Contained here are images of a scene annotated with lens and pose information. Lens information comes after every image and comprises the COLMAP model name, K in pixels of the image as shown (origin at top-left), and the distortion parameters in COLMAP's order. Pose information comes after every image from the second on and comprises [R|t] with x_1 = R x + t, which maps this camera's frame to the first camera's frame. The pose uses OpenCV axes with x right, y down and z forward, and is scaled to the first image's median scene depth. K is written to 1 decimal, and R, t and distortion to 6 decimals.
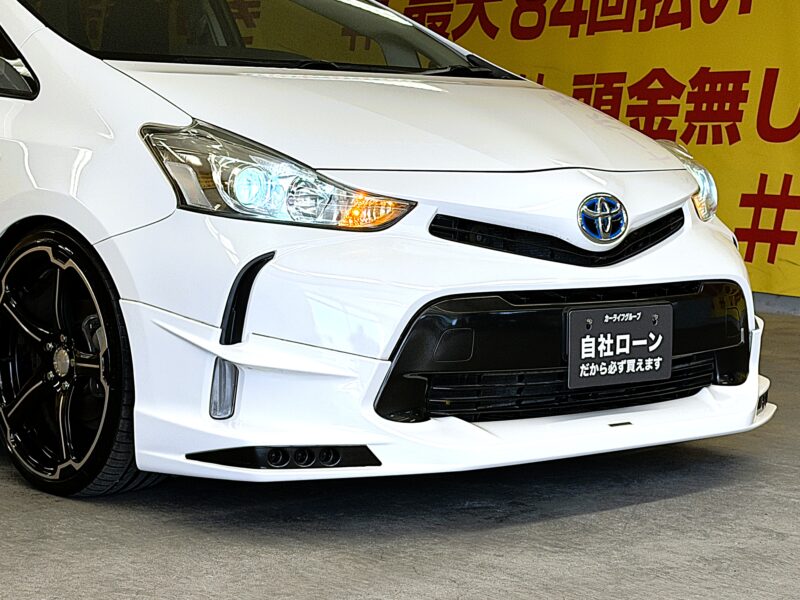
lens RADIAL K [[1806.9, 0, 400.0], [0, 1806.9, 300.0], [0, 0, 1]] dist [0.116570, 0.449365]
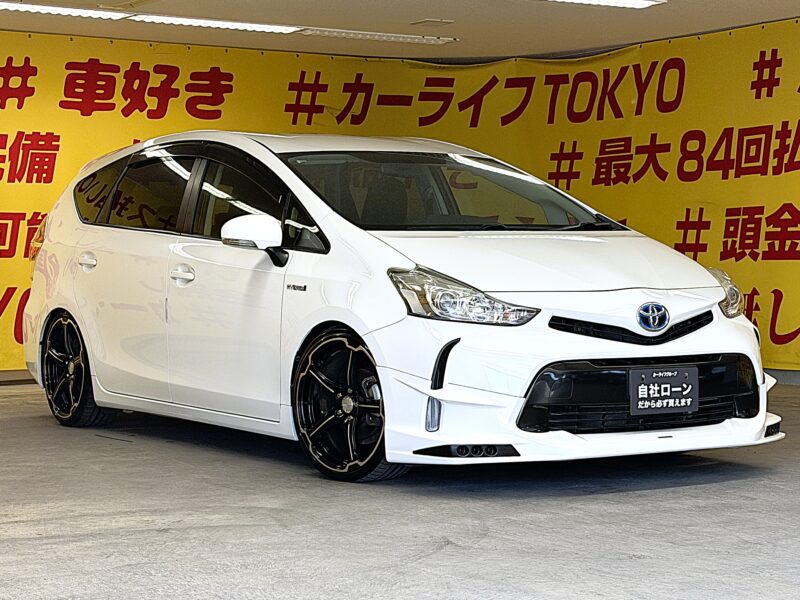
lens RADIAL K [[1806.9, 0, 400.0], [0, 1806.9, 300.0], [0, 0, 1]] dist [0.116570, 0.449365]
pose [[0.990032, -0.017029, -0.139812, 0.116865], [0.008536, 0.998094, -0.061121, 0.042613], [0.140586, 0.059318, 0.988290, -0.749080]]
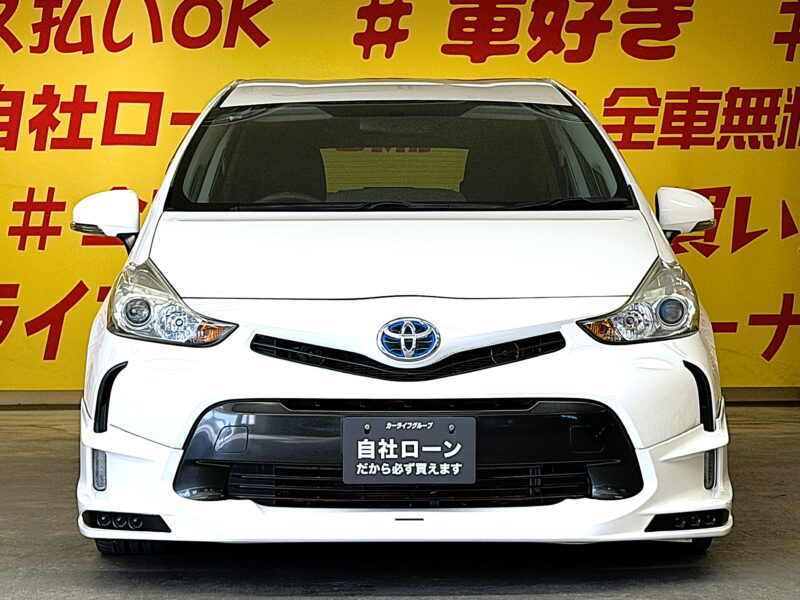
lens RADIAL K [[2287.7, 0, 401.1], [0, 2287.7, 320.5], [0, 0, 1]] dist [0.180937, -1.005543]
pose [[0.761600, 0.004809, -0.648030, 1.071059], [-0.041178, 0.998311, -0.040987, 0.002726], [0.646738, 0.057900, 0.760511, -0.113870]]
